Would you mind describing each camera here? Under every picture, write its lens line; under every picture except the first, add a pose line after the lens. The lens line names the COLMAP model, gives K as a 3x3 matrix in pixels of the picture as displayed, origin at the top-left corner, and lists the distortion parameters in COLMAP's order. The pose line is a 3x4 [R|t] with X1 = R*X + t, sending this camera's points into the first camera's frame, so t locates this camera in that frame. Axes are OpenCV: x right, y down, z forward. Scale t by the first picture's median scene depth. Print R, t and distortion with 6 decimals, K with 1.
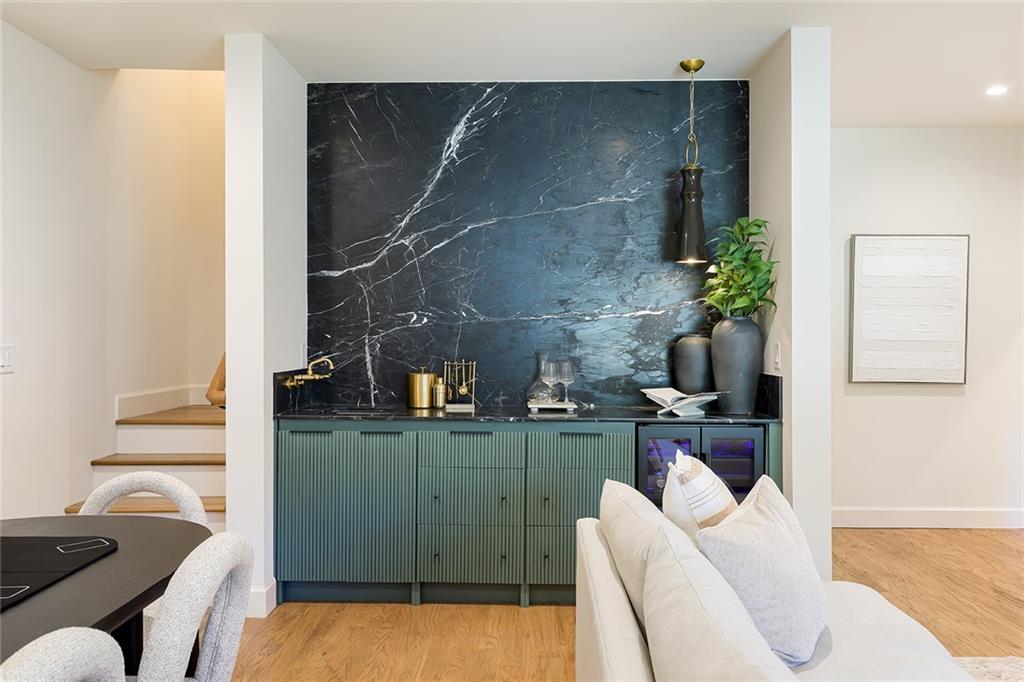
lens RADIAL K [[839.4, 0, 509.8], [0, 839.4, 340.3], [0, 0, 1]] dist [0.024177, -0.003975]
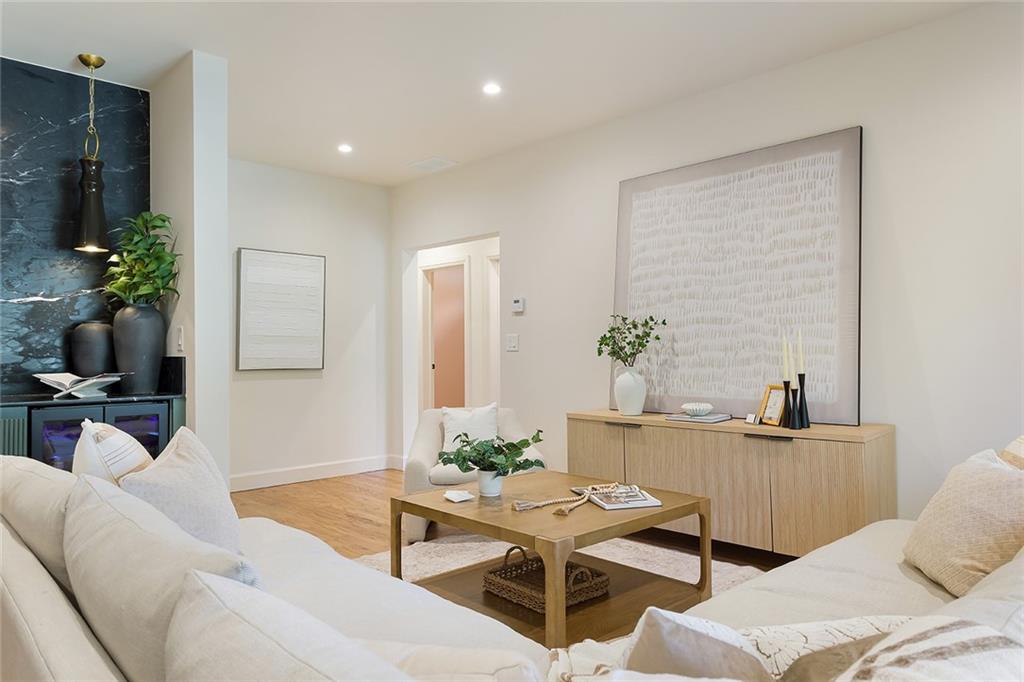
lens RADIAL K [[690.3, 0, 513.5], [0, 690.3, 341.9], [0, 0, 1]] dist [0.002475, -0.000527]
pose [[0.709657, 0.003054, 0.704541, -0.014550], [0.010144, 0.999843, -0.014552, 0.038298], [-0.704474, 0.017474, 0.709515, 0.032187]]
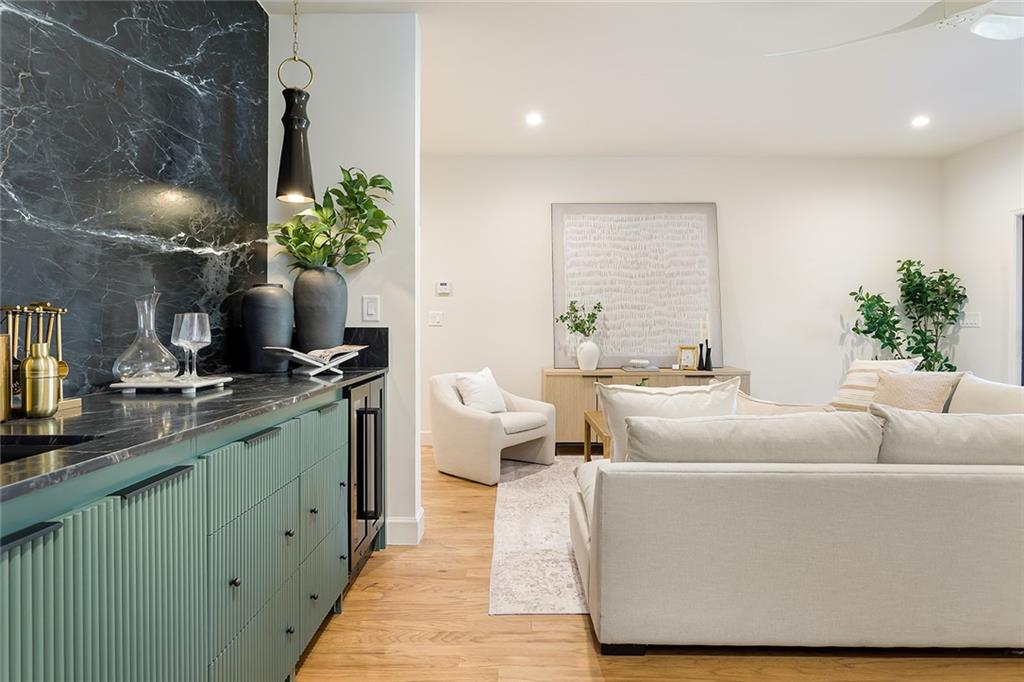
lens RADIAL K [[573.0, 0, 508.6], [0, 573.0, 336.6], [0, 0, 1]] dist [-0.001382, -0.000041]
pose [[-0.007347, -0.018017, 0.999811, -0.388485], [0.002218, 0.999835, 0.018034, 0.038633], [-0.999971, 0.002350, -0.007306, 0.797645]]
